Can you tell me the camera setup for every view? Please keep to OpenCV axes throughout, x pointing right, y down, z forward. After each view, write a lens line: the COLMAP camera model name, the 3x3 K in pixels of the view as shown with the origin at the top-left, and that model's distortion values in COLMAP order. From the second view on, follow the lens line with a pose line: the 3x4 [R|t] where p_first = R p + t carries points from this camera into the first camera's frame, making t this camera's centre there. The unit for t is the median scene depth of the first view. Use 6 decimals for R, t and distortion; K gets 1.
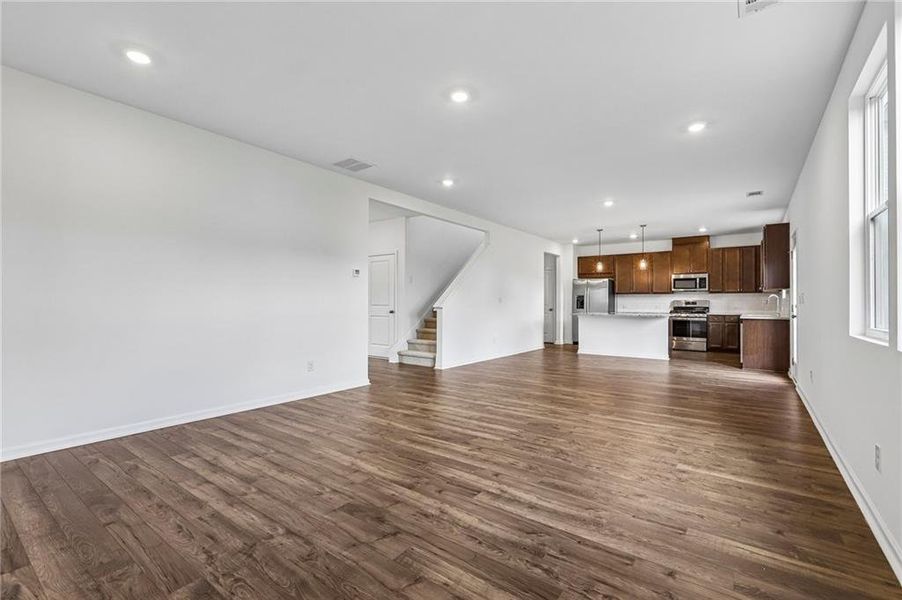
lens RADIAL K [[402.4, 0, 447.3], [0, 402.4, 302.0], [0, 0, 1]] dist [0.001305, 0.000849]
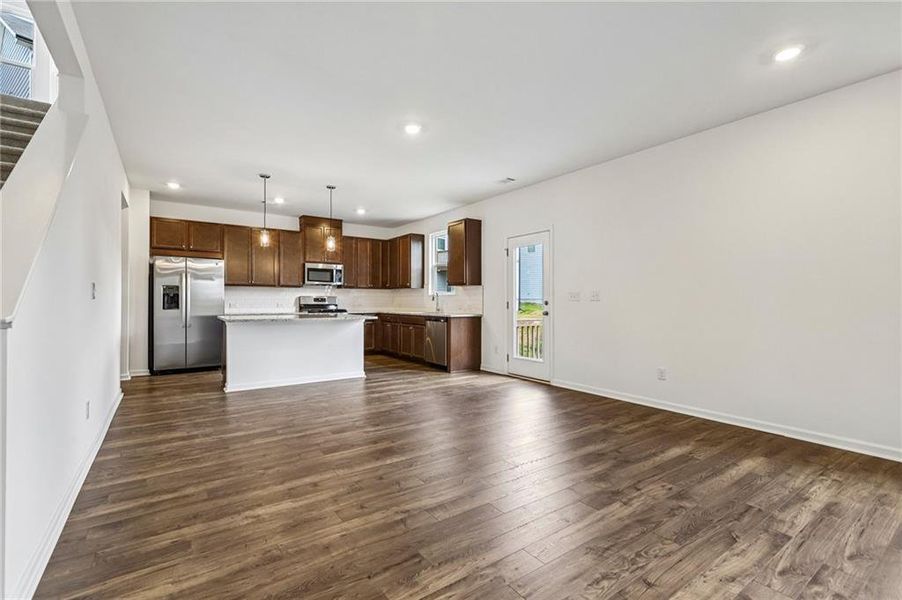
lens RADIAL K [[402.4, 0, 447.3], [0, 402.4, 302.0], [0, 0, 1]] dist [0.001305, 0.000849]
pose [[0.309671, -0.005347, 0.950829, -0.113915], [-0.003859, 0.999969, 0.006881, 0.001068], [-0.950836, -0.005800, 0.309641, 0.622871]]
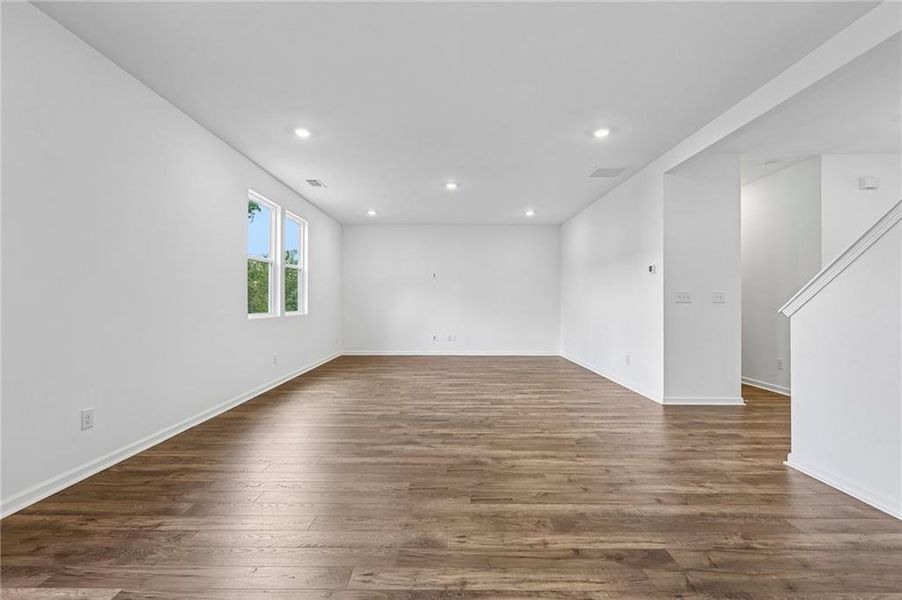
lens RADIAL K [[403.3, 0, 446.8], [0, 403.3, 300.6], [0, 0, 1]] dist [0.001049, 0.000089]
pose [[-0.802036, -0.009794, -0.597195, 0.429302], [-0.004531, 0.999937, -0.010314, 0.004436], [0.597258, -0.005567, -0.802030, 0.947500]]
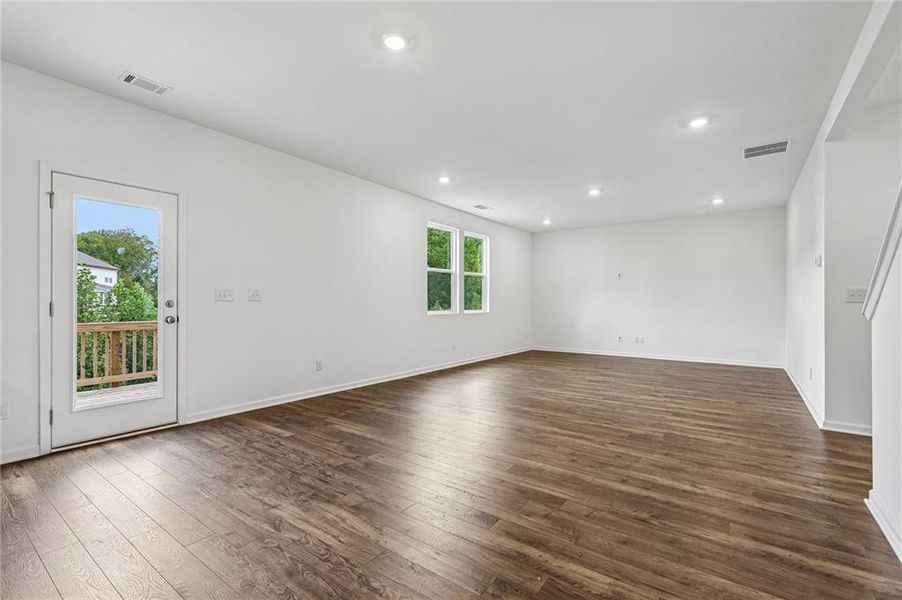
lens RADIAL K [[403.3, 0, 446.8], [0, 403.3, 300.6], [0, 0, 1]] dist [0.001049, 0.000089]
pose [[-0.999926, -0.007975, -0.009179, 0.282804], [-0.007904, 0.999938, -0.007791, 0.004193], [0.009240, -0.007718, -0.999928, 1.122108]]
